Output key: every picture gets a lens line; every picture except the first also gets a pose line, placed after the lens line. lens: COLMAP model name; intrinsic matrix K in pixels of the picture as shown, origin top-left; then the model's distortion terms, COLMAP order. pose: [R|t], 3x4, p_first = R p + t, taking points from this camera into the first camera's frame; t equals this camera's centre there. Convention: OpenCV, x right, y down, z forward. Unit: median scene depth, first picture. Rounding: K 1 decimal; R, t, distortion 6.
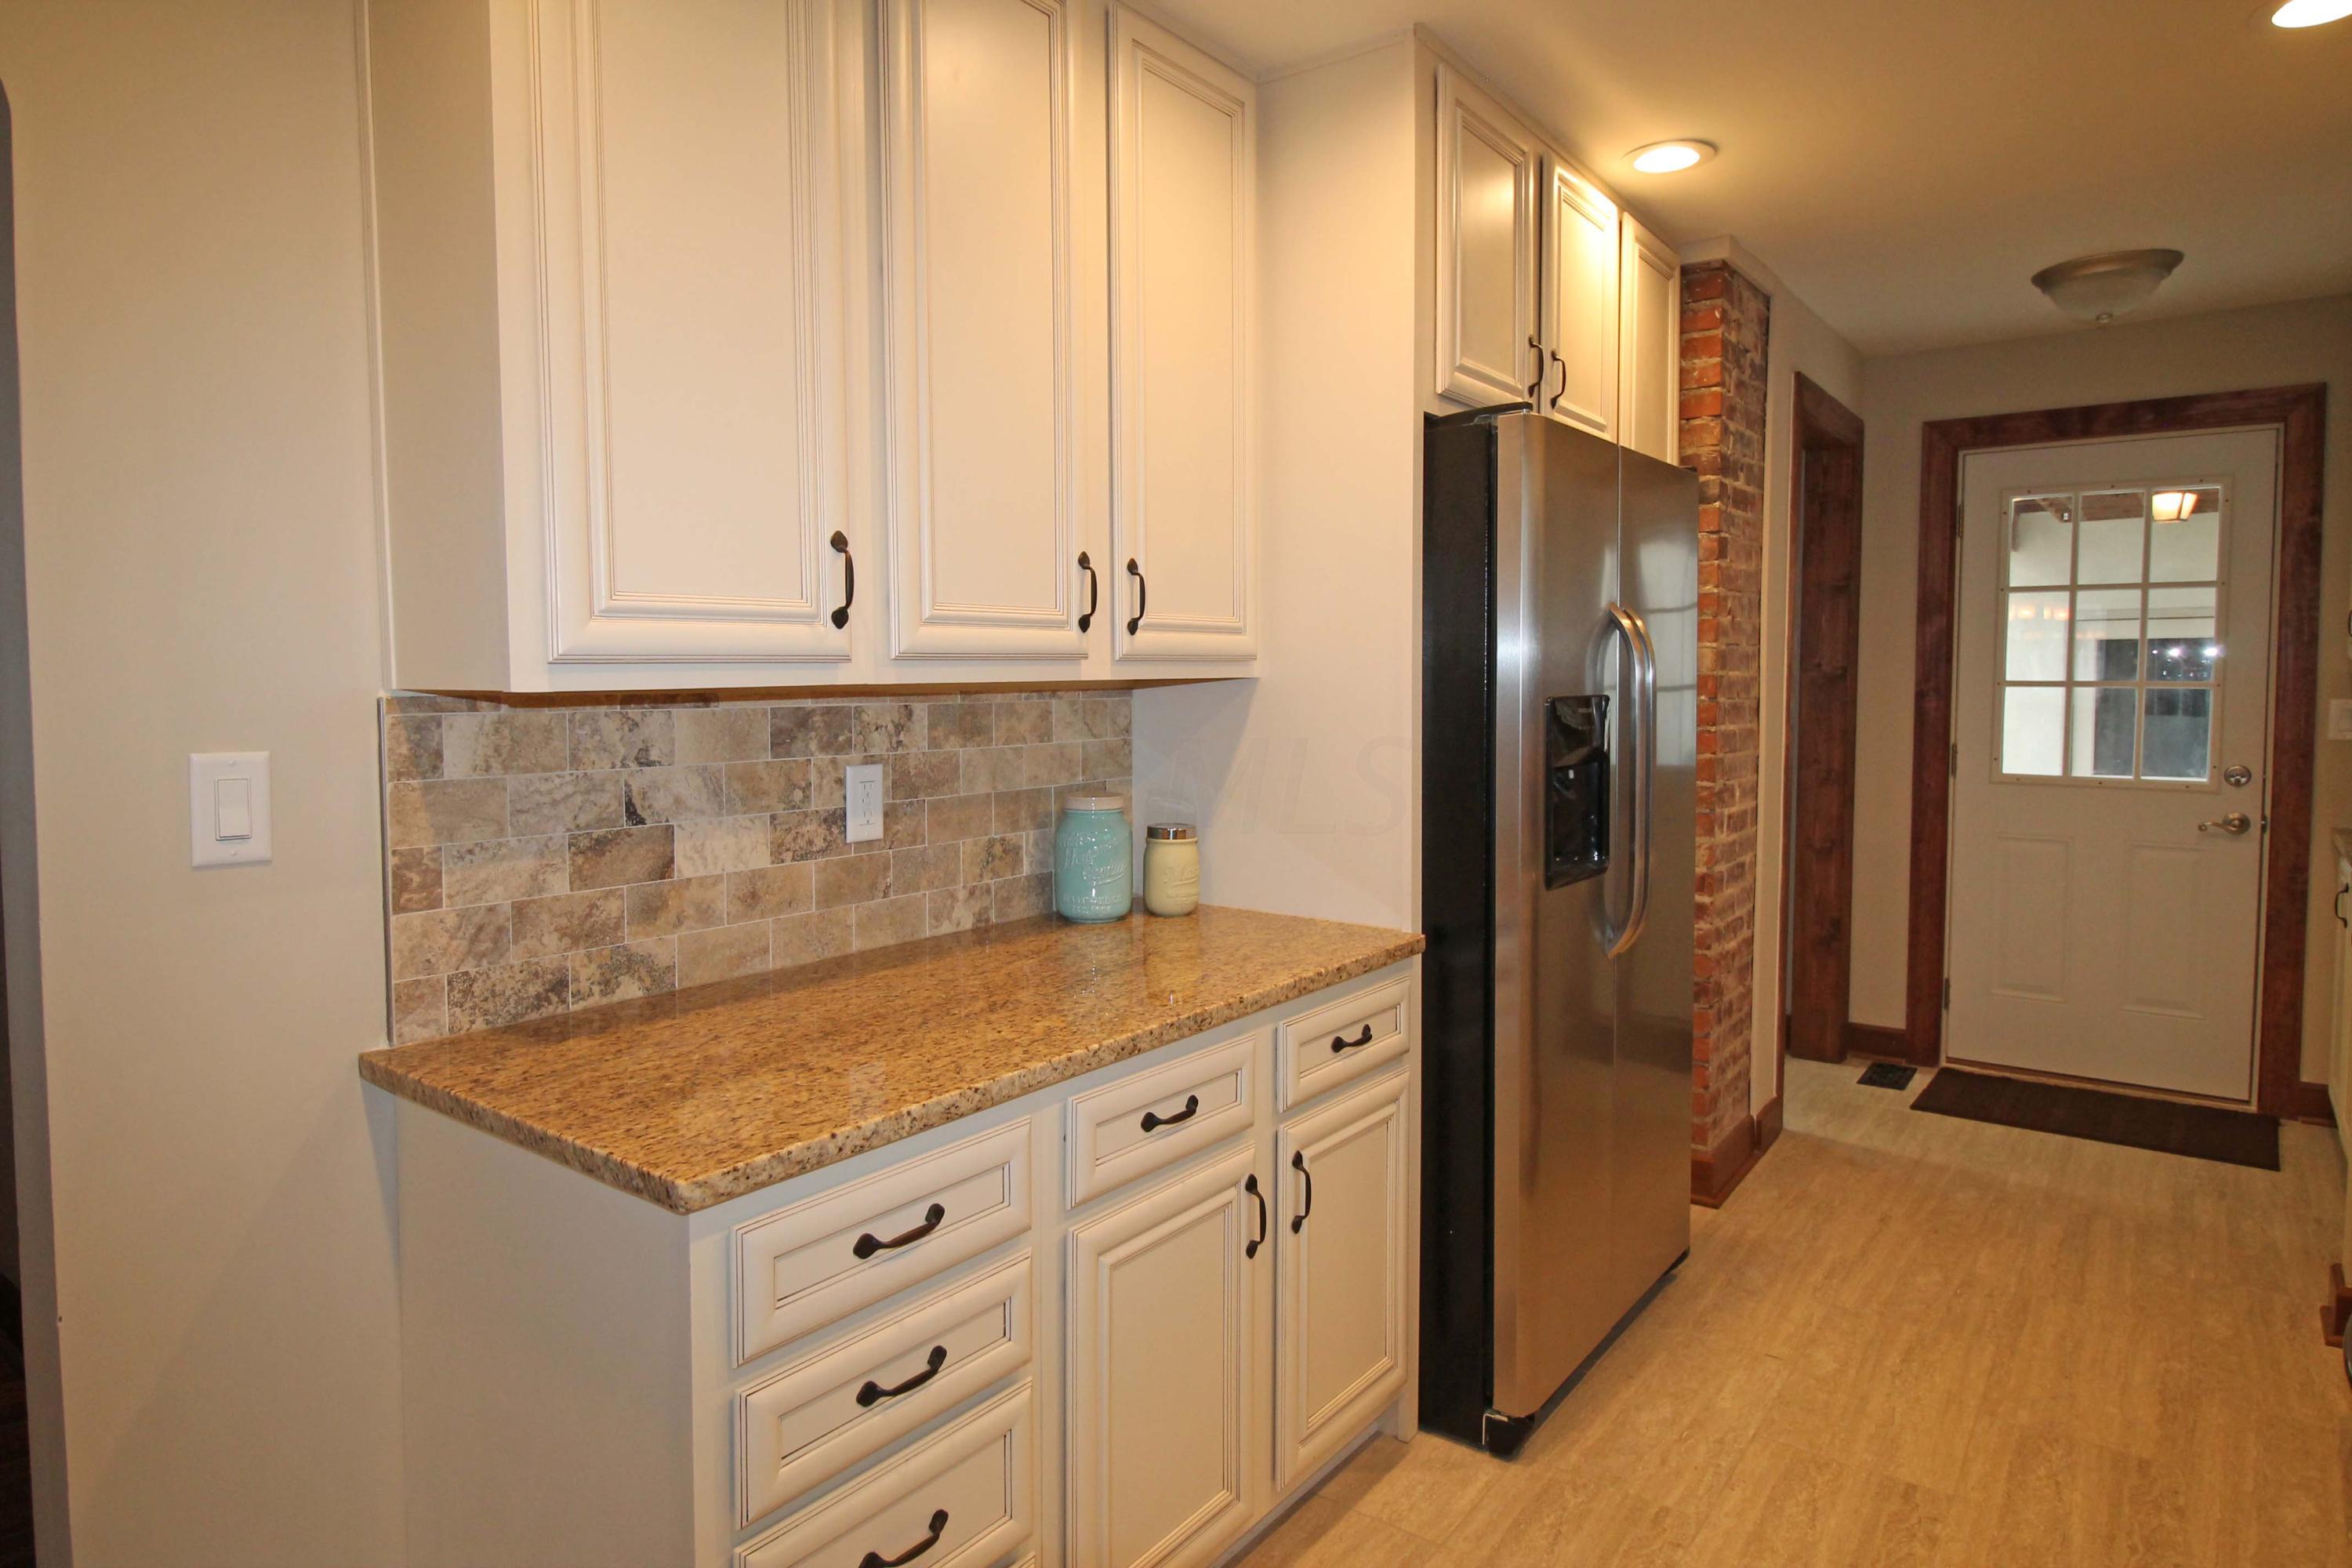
lens RADIAL K [[1354.0, 0, 1166.5], [0, 1354.0, 749.0], [0, 0, 1]] dist [0.007201, -0.012831]
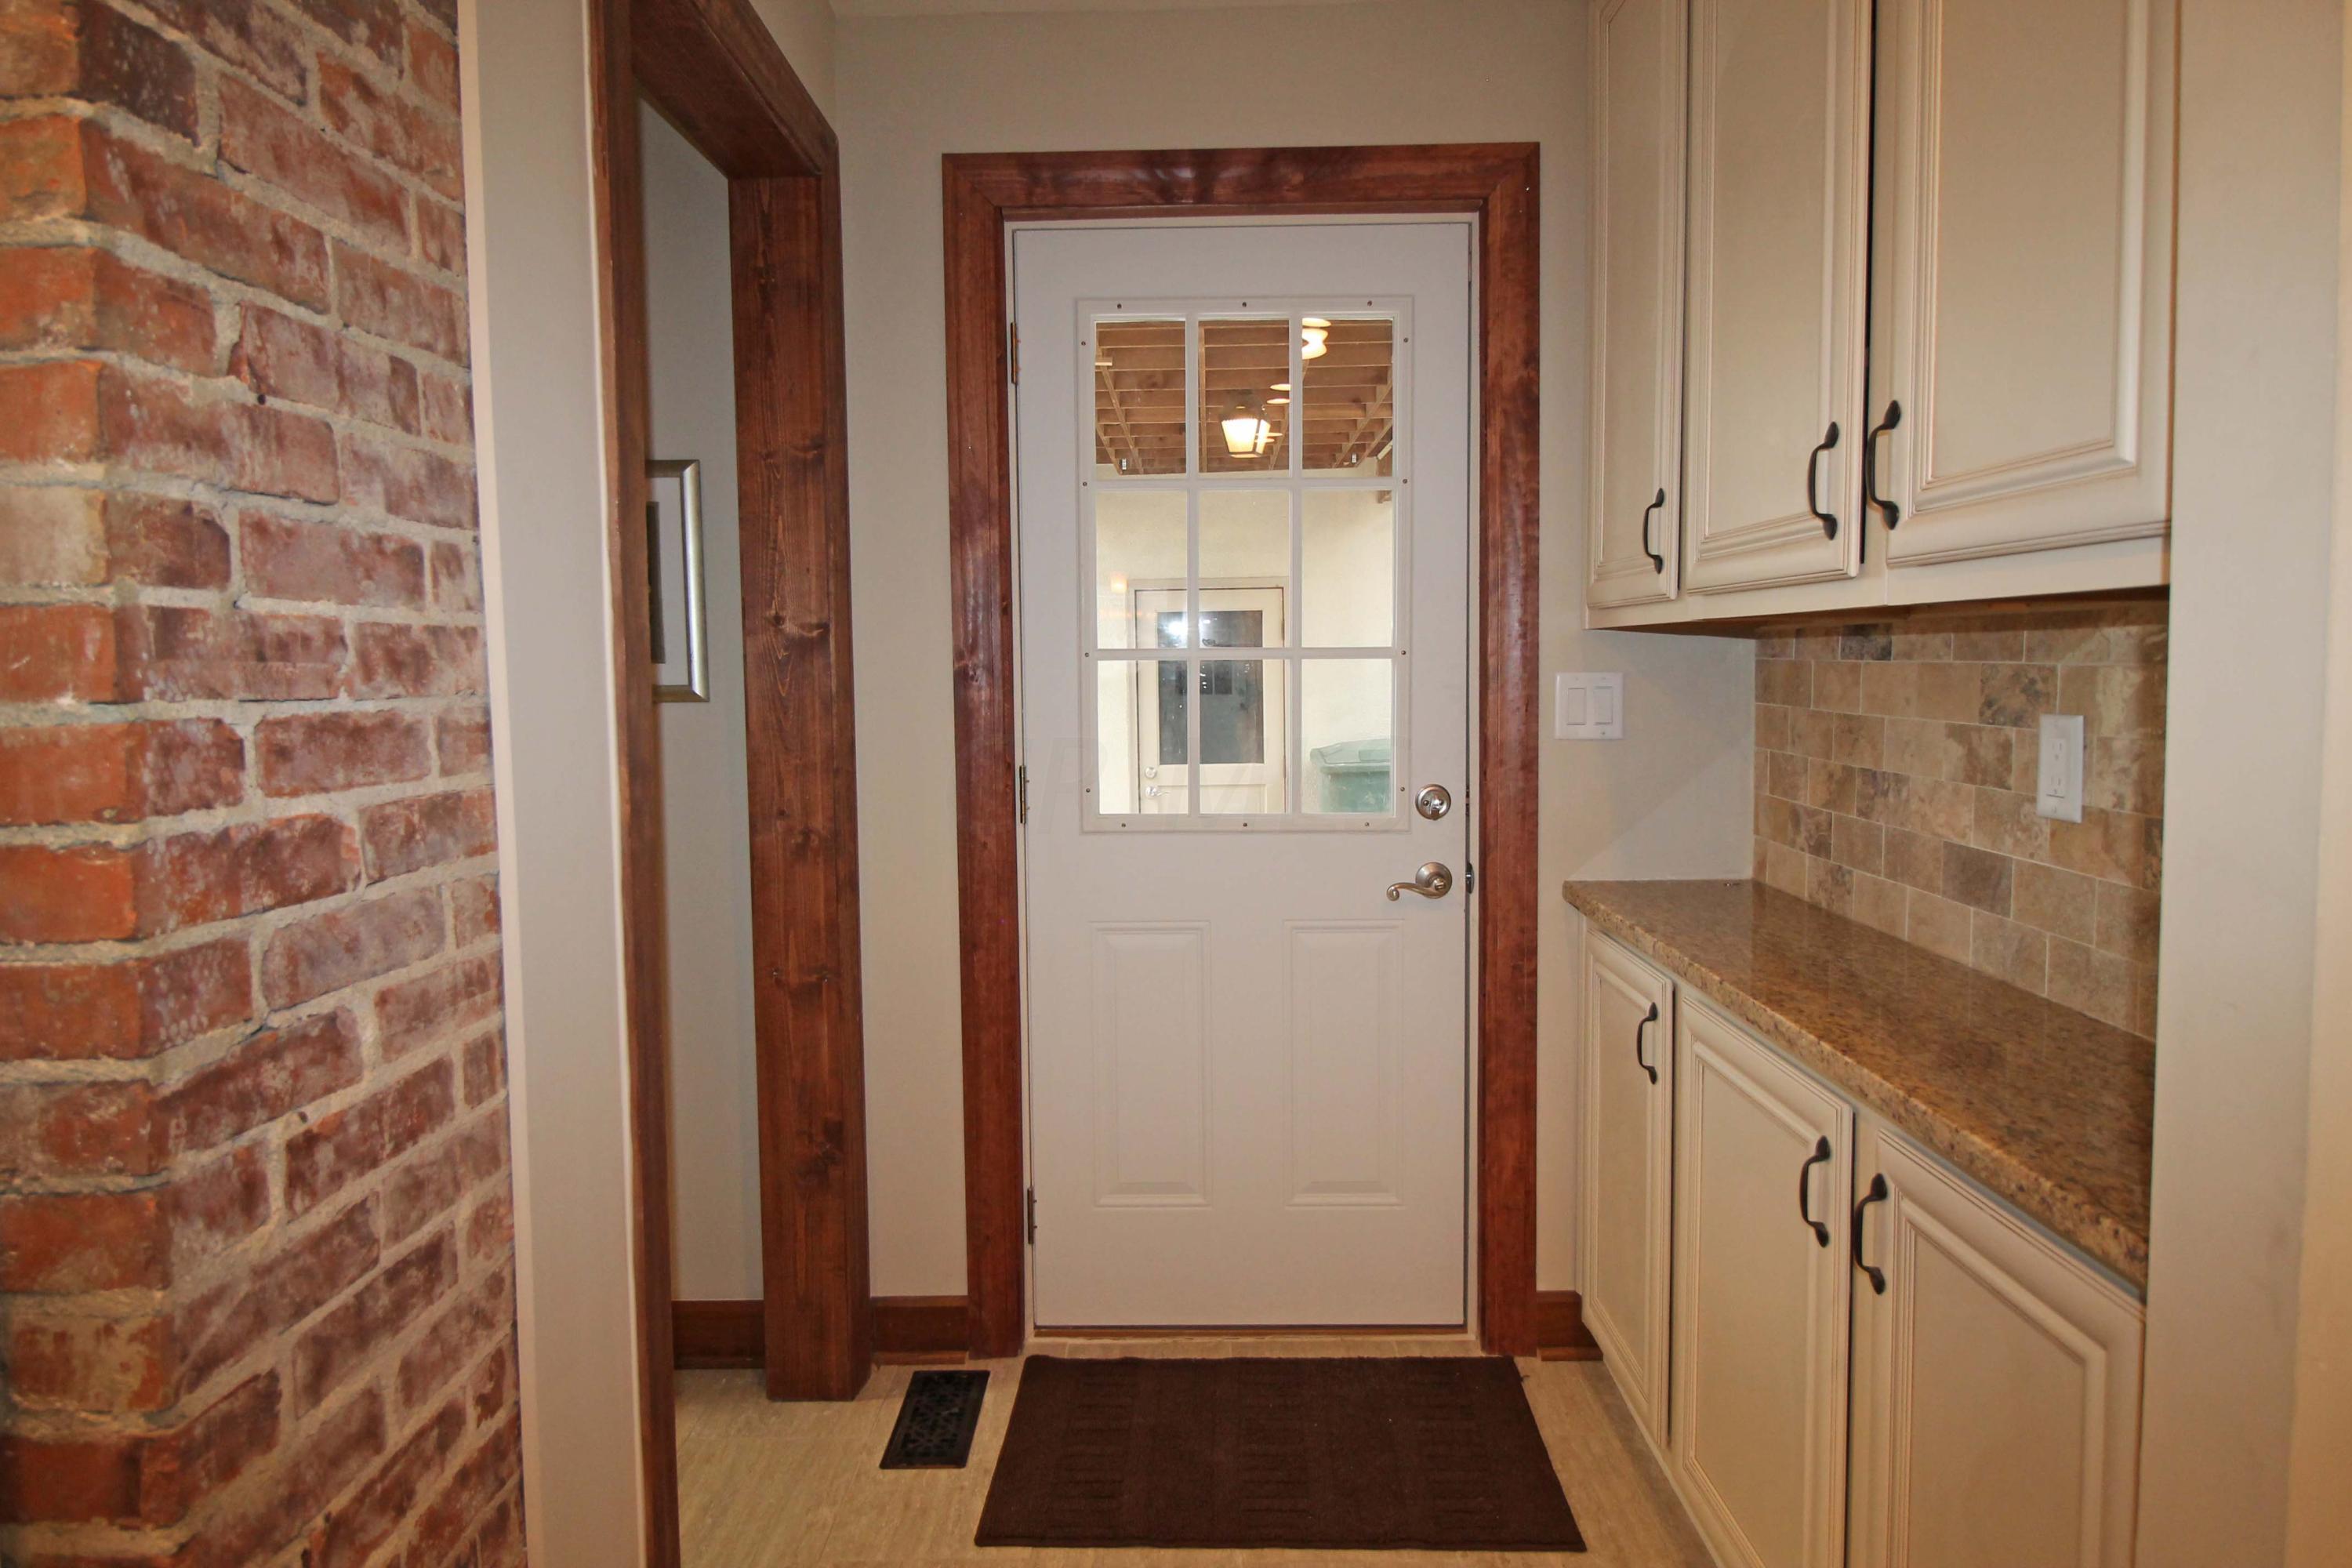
lens RADIAL K [[1354.0, 0, 1165.7], [0, 1354.0, 752.7], [0, 0, 1]] dist [0.007201, -0.012831]
pose [[0.806518, -0.049256, 0.589154, 0.354468], [0.042474, 0.998776, 0.025358, -0.023557], [-0.589682, 0.004572, 0.807623, 0.606666]]
